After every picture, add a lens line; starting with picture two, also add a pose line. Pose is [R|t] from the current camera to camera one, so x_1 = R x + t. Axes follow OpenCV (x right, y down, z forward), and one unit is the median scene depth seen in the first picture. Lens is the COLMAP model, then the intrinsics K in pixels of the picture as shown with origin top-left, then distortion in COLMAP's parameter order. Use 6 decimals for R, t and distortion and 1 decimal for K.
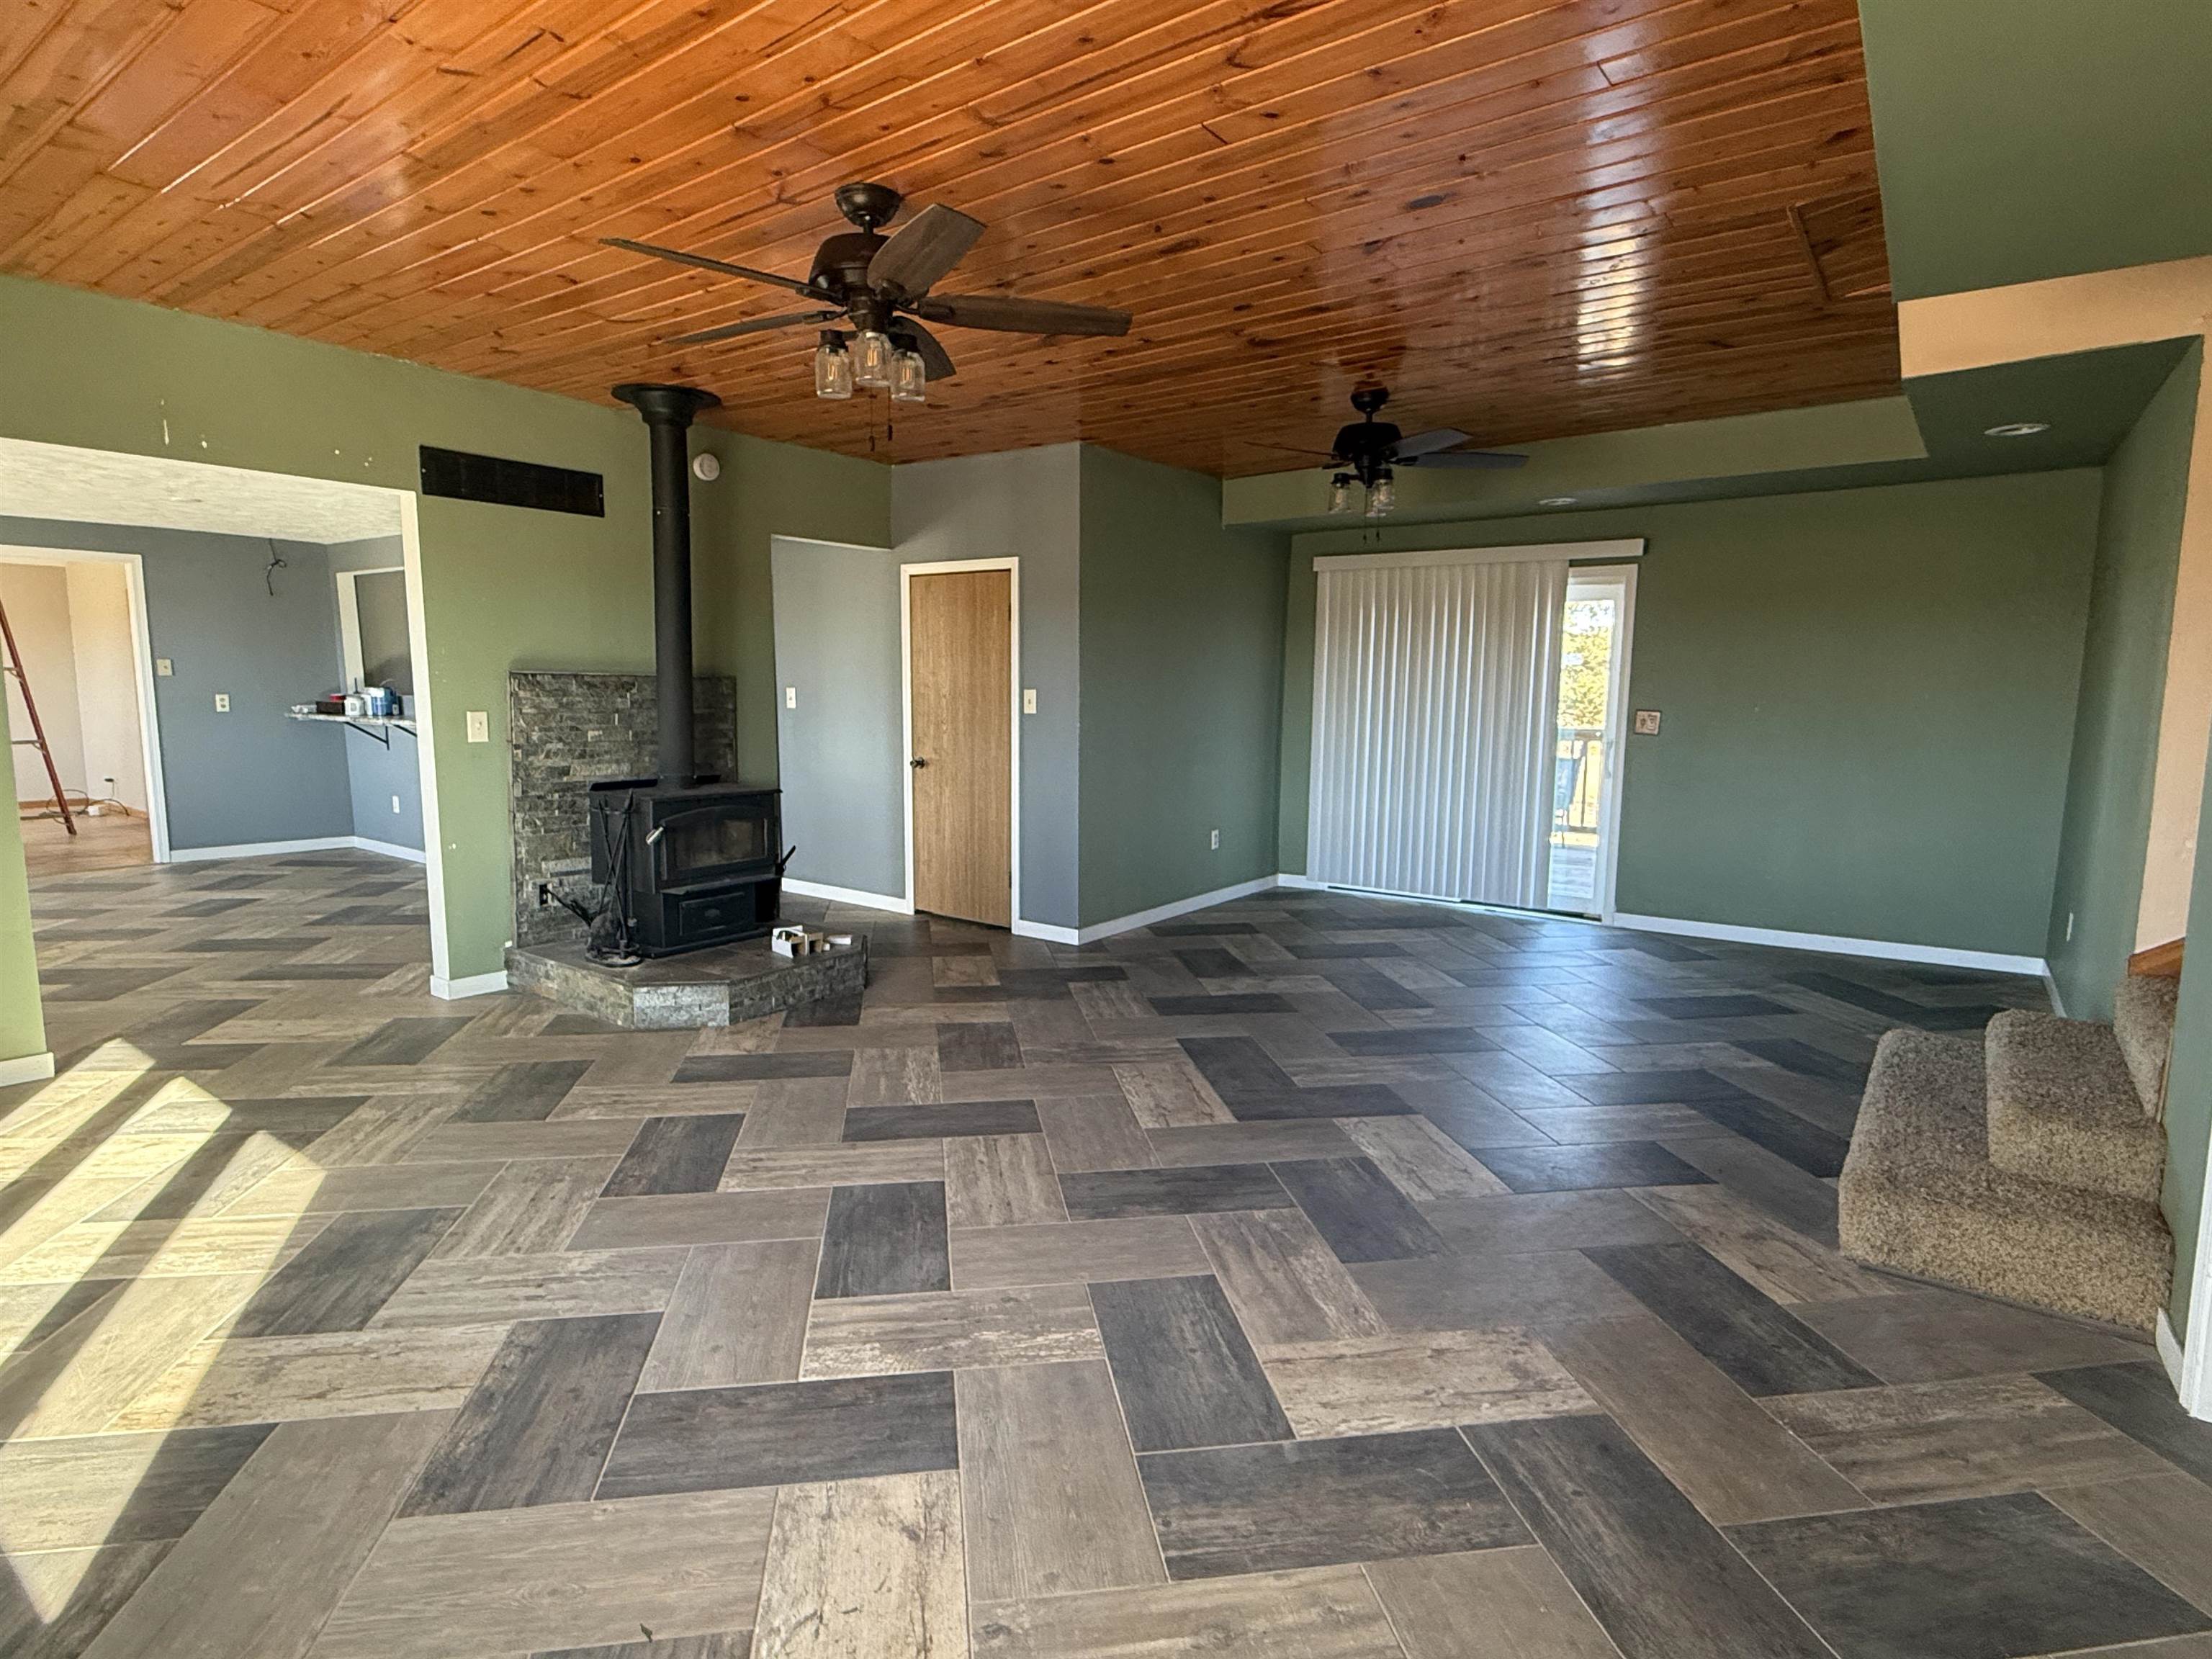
lens RADIAL K [[1165.7, 0, 1099.4], [0, 1165.7, 831.5], [0, 0, 1]] dist [0.002999, 0.000563]
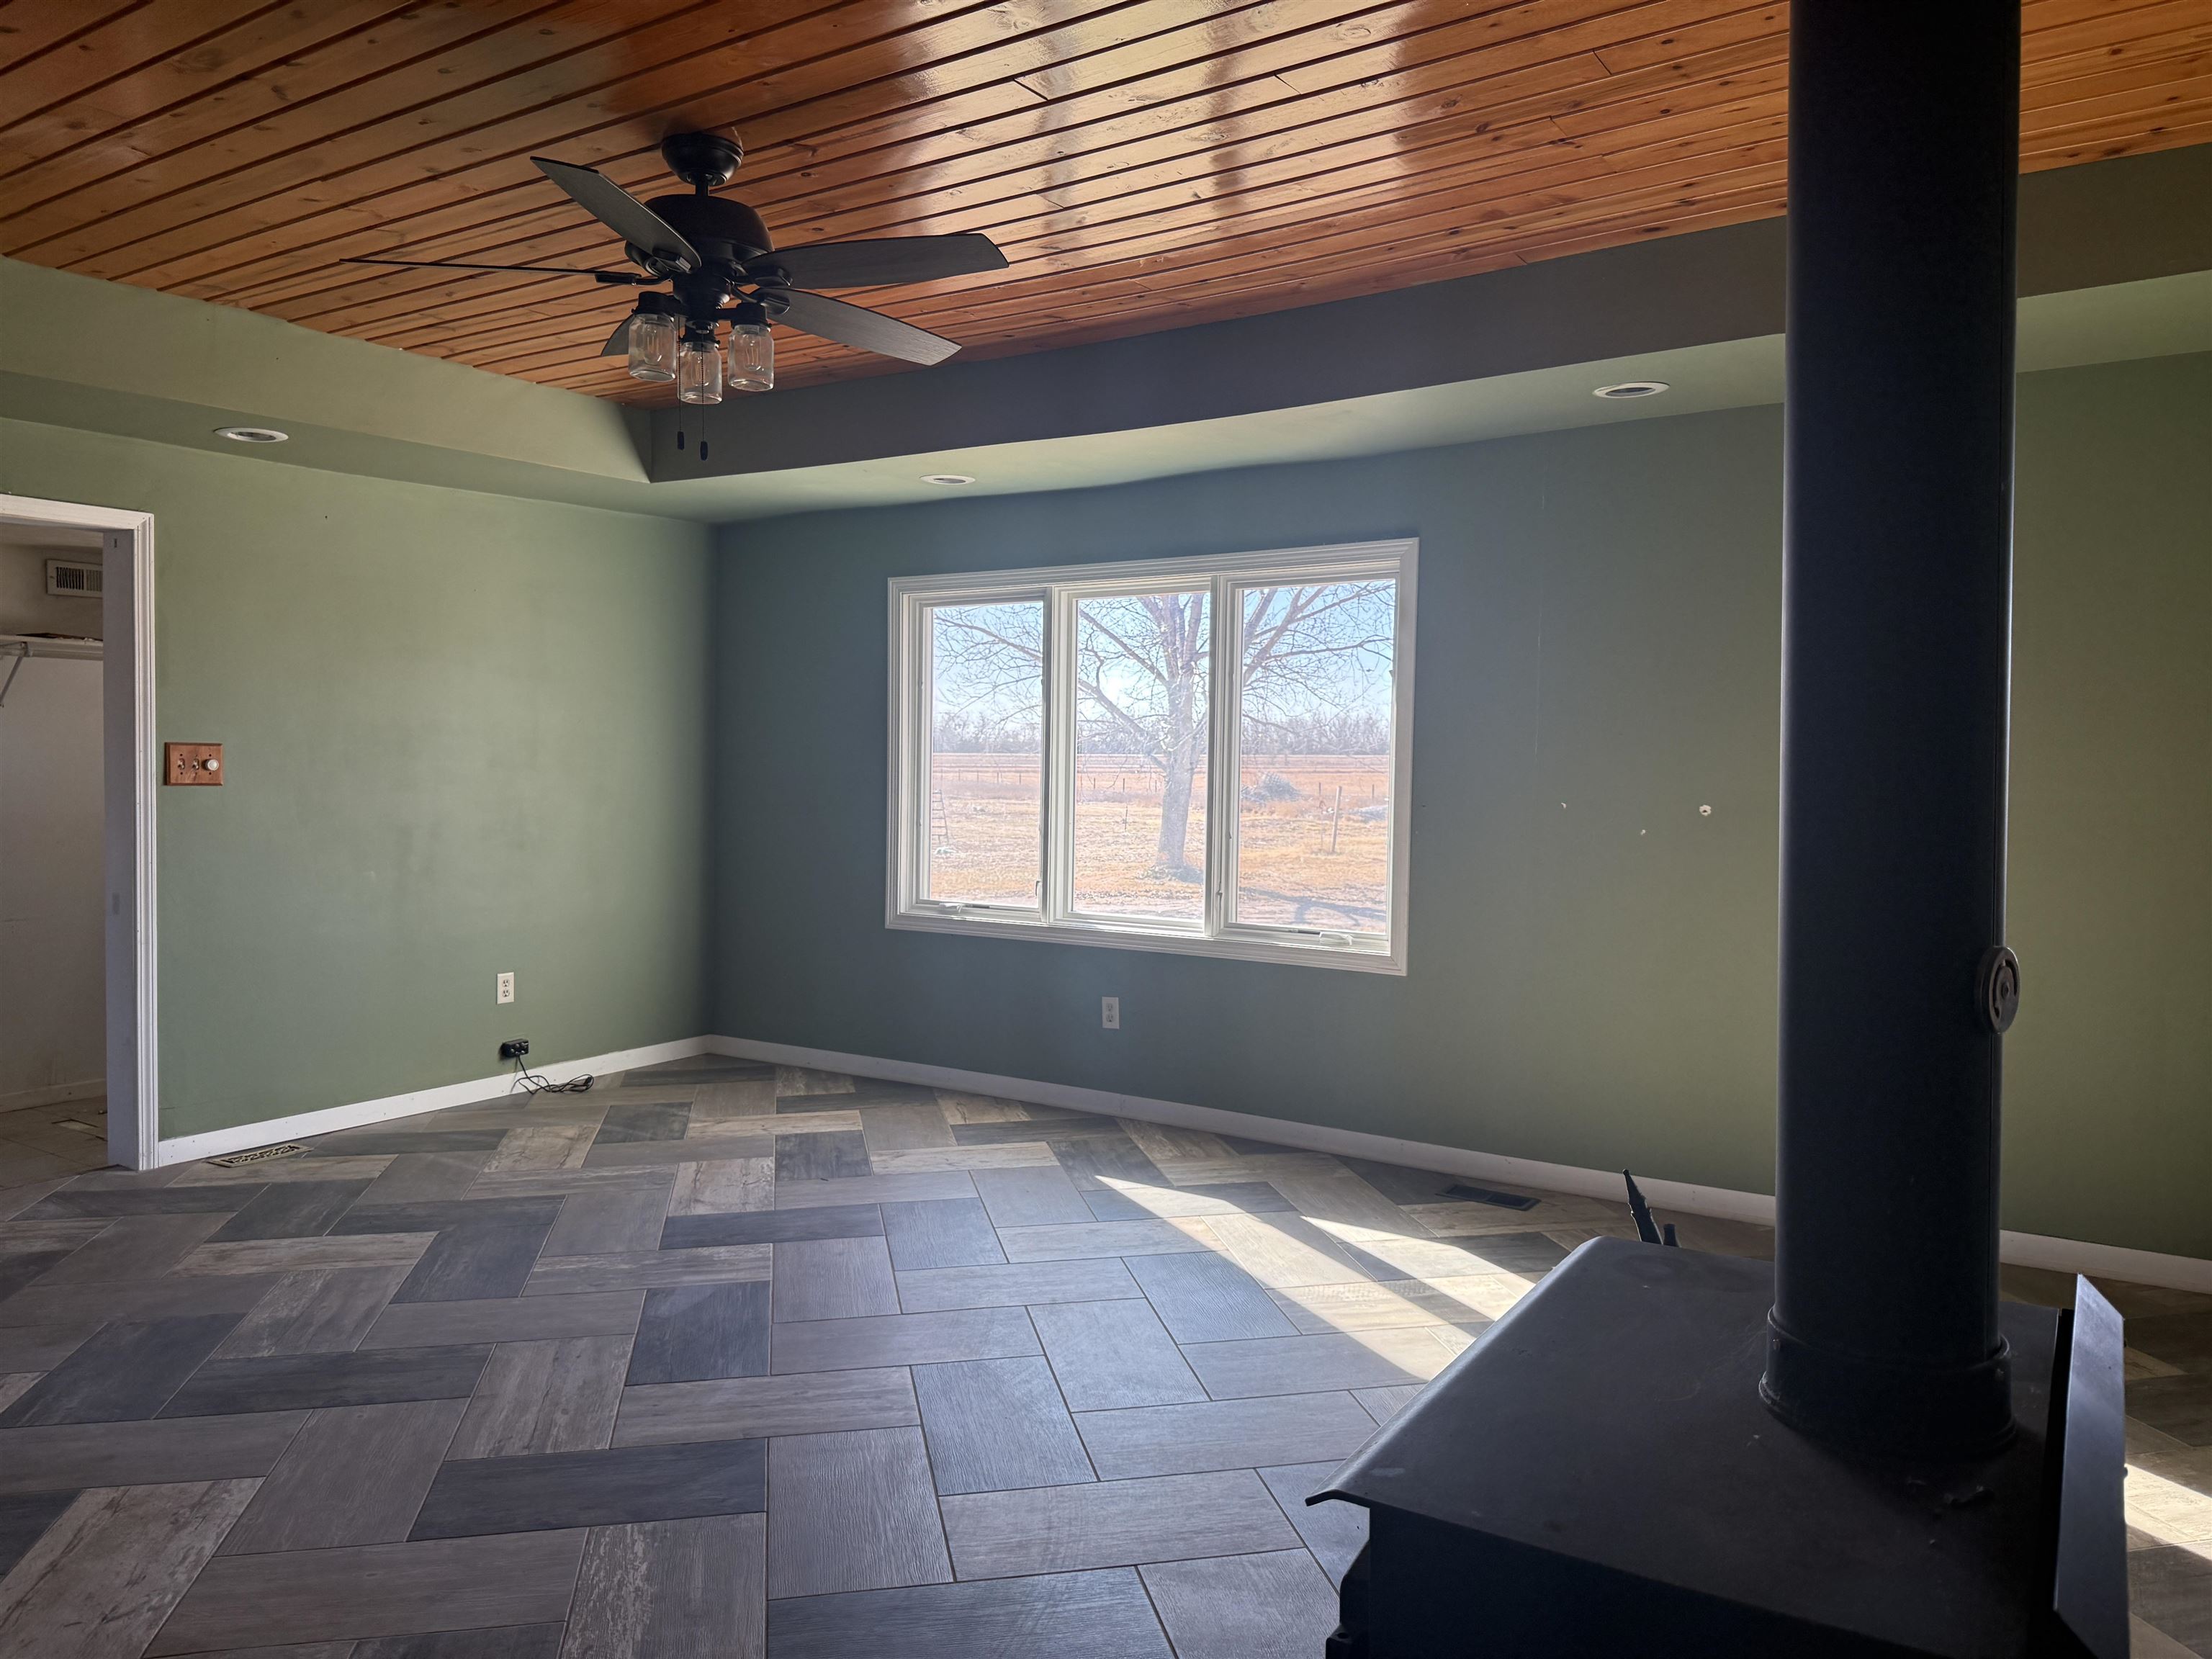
lens RADIAL K [[1556.4, 0, 1110.0], [0, 1556.4, 824.2], [0, 0, 1]] dist [0.000900, -0.000570]
pose [[-0.998459, -0.016389, -0.053021, -0.515930], [-0.025620, 0.983620, 0.178426, -0.342775], [0.049229, 0.179509, -0.982524, 2.573830]]
